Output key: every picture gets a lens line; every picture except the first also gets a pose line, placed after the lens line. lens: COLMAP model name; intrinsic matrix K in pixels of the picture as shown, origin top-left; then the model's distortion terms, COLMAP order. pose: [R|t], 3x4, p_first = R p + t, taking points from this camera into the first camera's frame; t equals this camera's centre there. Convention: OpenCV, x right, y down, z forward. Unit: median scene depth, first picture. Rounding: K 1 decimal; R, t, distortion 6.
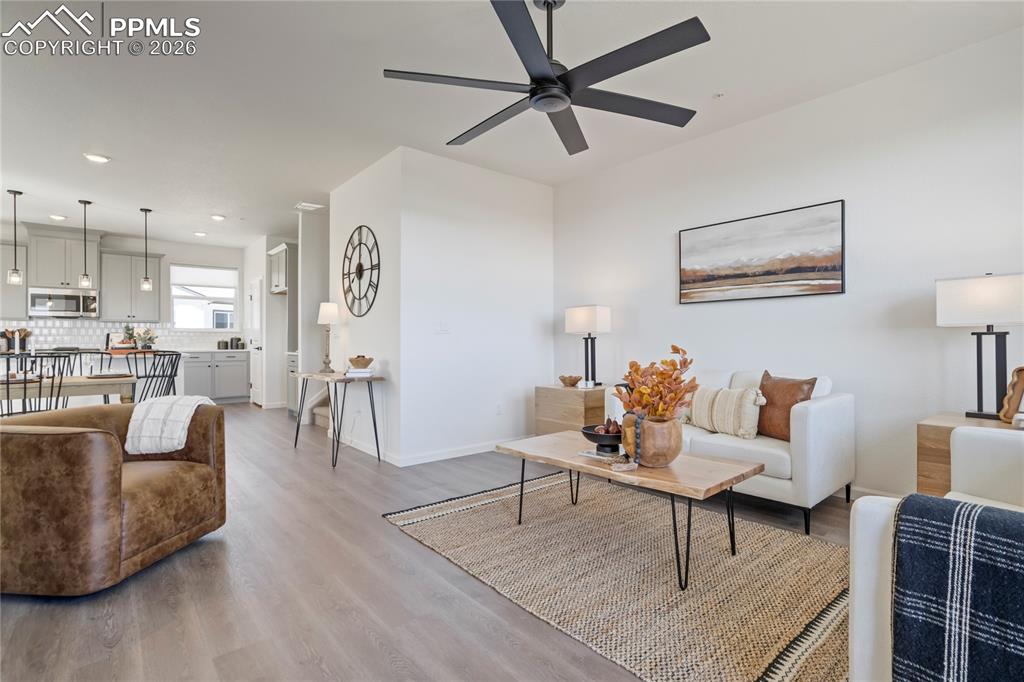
lens RADIAL K [[466.7, 0, 512.0], [0, 466.7, 341.0], [0, 0, 1]] dist [0.000281, 0.000153]
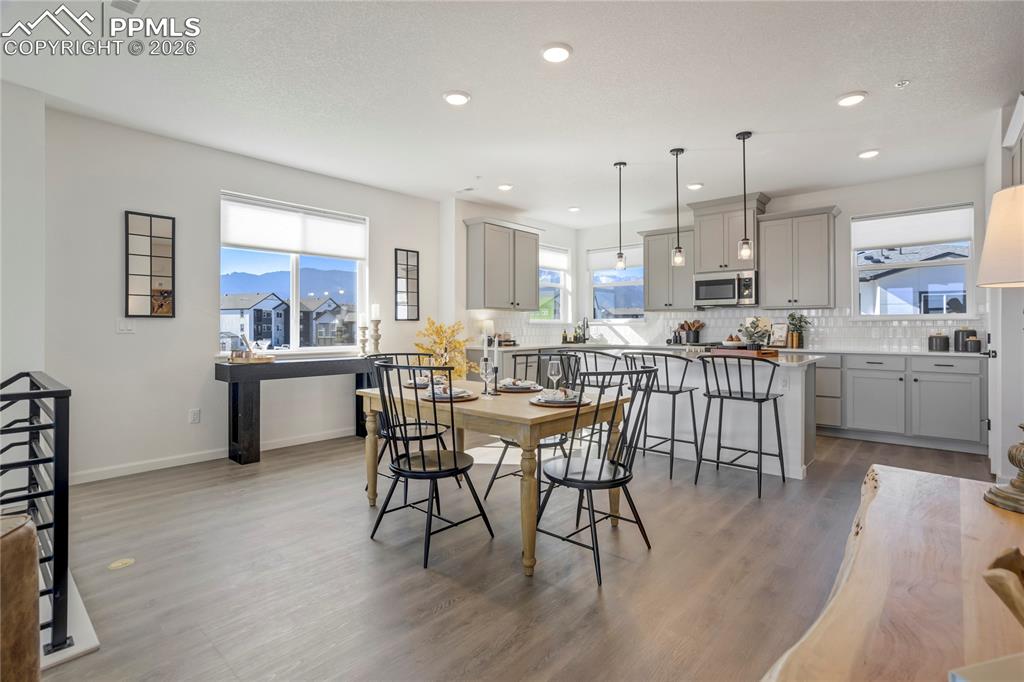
lens RADIAL K [[488.7, 0, 515.7], [0, 488.7, 322.7], [0, 0, 1]] dist [-0.000036, 0.000149]
pose [[0.169229, -0.009723, -0.985529, -0.121983], [-0.001377, 0.999948, -0.010101, -0.009374], [0.985576, 0.003067, 0.169207, 0.395110]]
